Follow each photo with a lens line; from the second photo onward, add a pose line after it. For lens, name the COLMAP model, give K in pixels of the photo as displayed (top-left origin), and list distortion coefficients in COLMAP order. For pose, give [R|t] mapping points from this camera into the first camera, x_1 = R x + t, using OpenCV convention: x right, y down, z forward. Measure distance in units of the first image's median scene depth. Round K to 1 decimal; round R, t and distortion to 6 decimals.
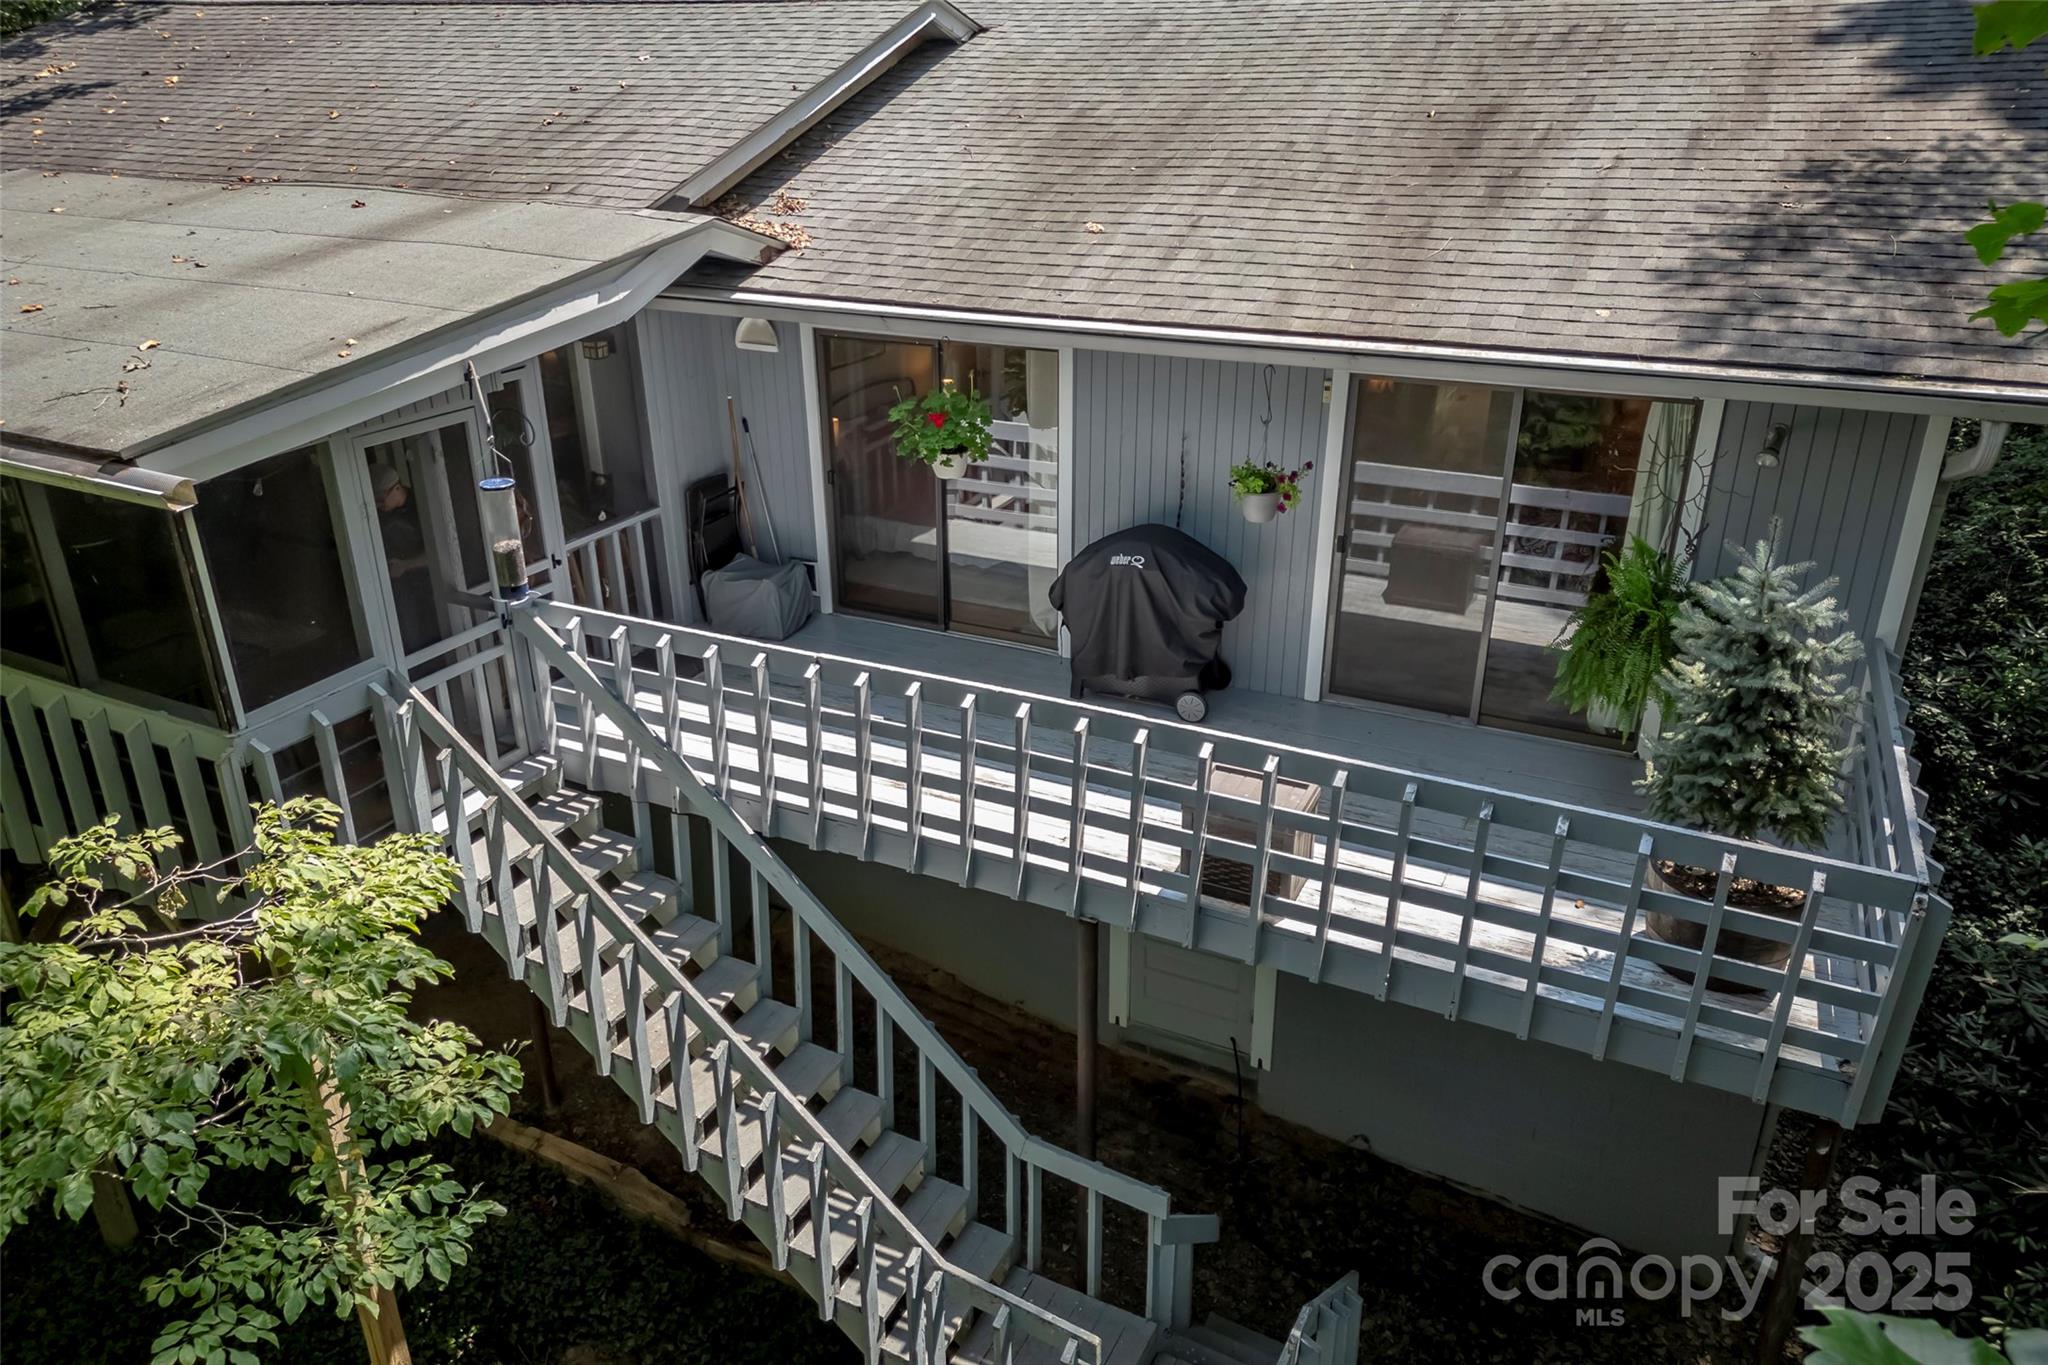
lens RADIAL K [[1416.3, 0, 1024.0], [0, 1416.3, 682.5], [0, 0, 1]] dist [0.064560, -0.055954]
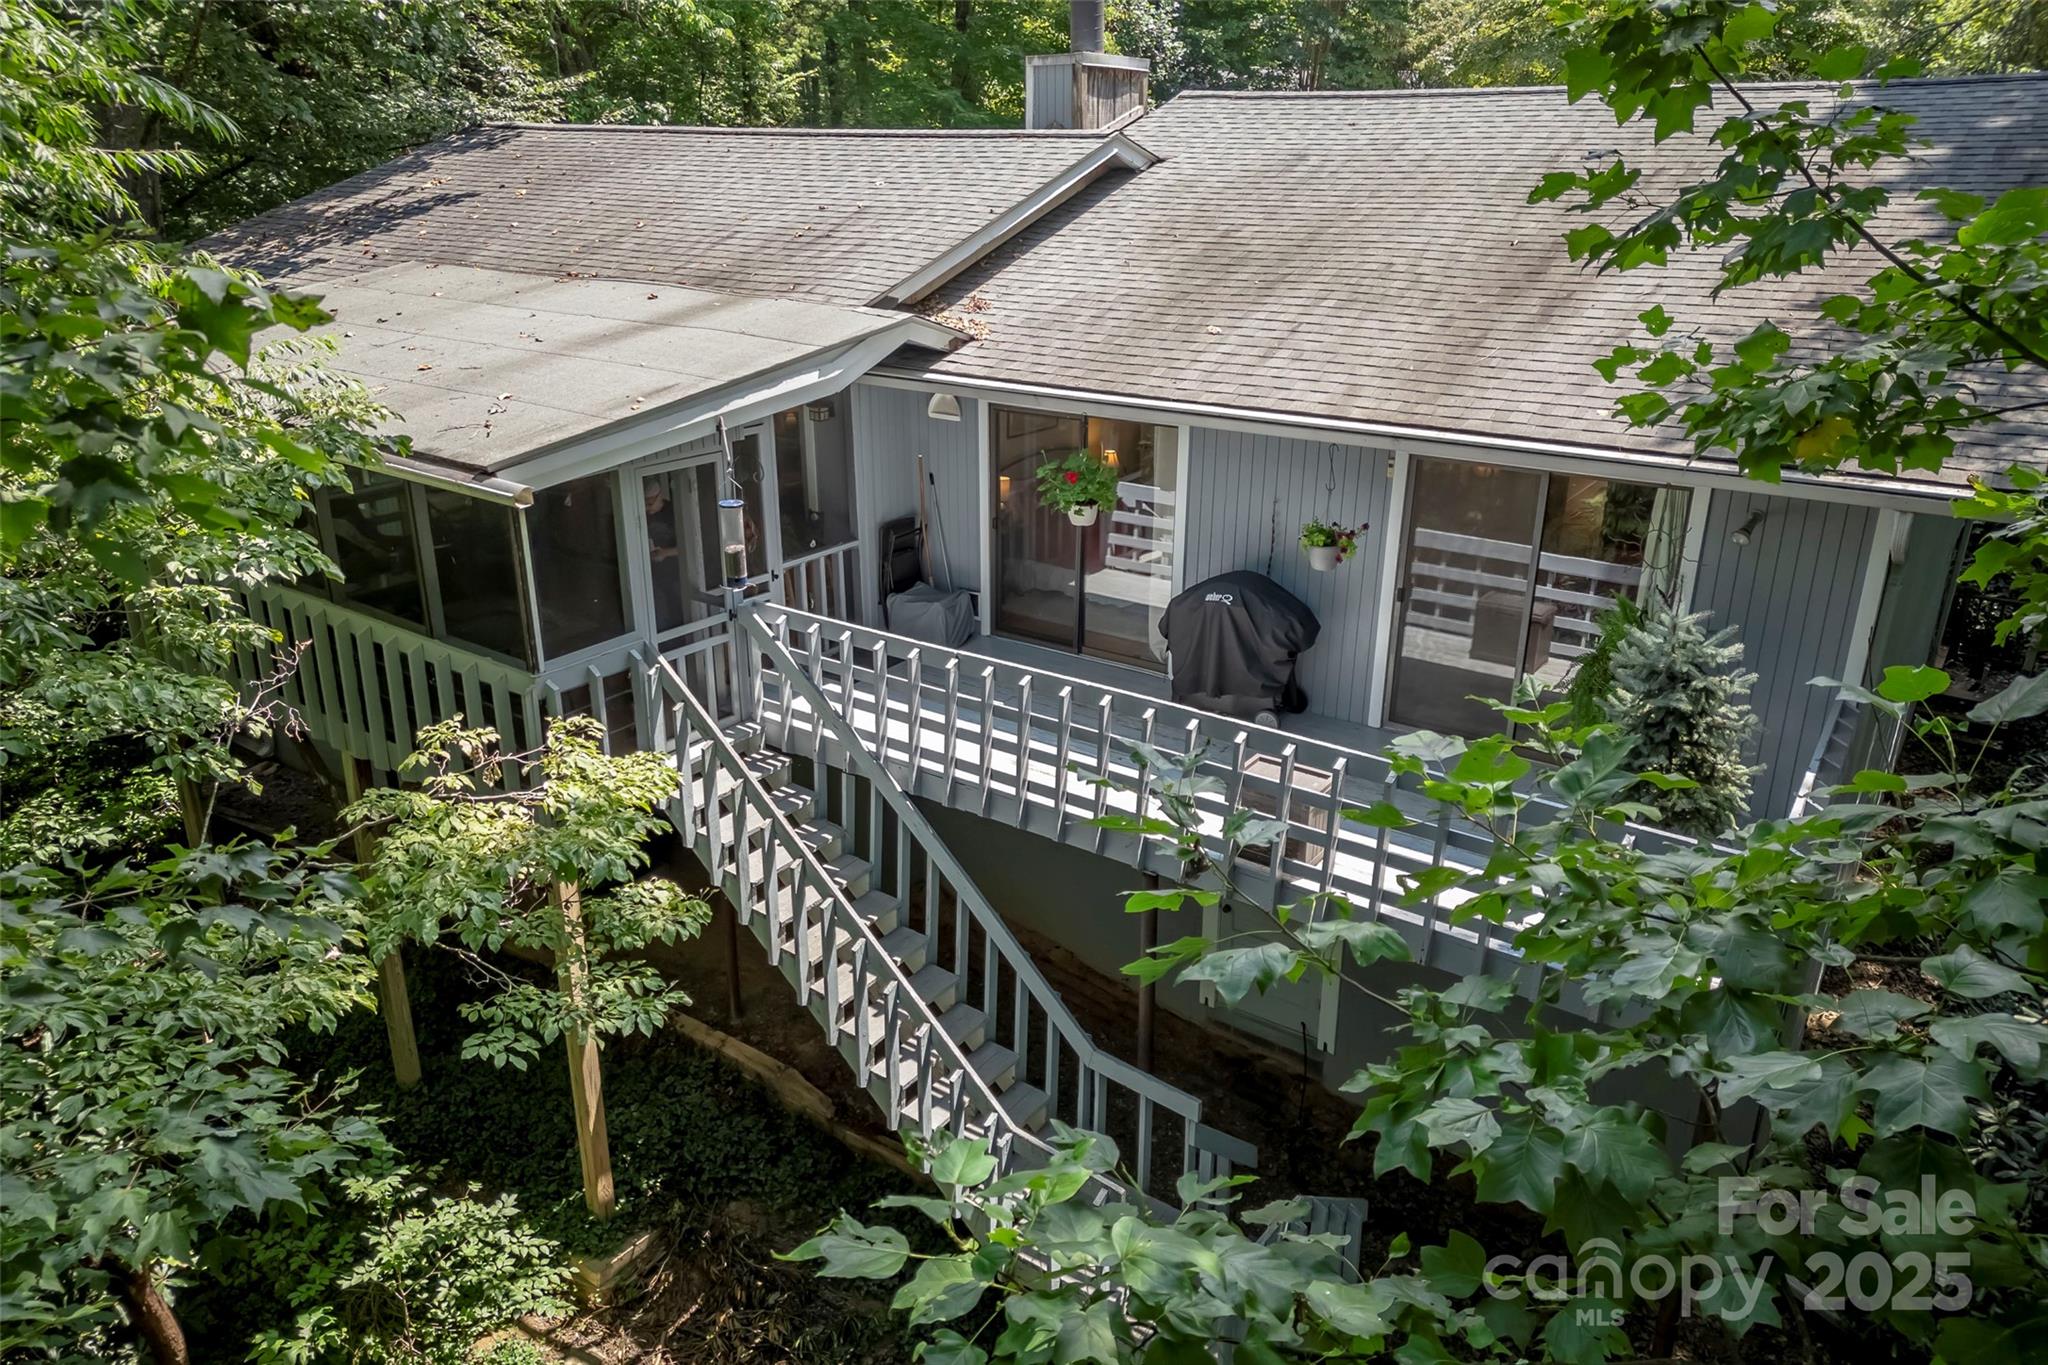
lens RADIAL K [[1395.4, 0, 1024.0], [0, 1395.4, 682.5], [0, 0, 1]] dist [0.124647, -0.231712]
pose [[0.986316, 0.067373, -0.150471, 0.097405], [-0.075081, 0.996109, -0.046140, 0.056905], [0.146777, 0.056806, 0.987537, -0.223804]]
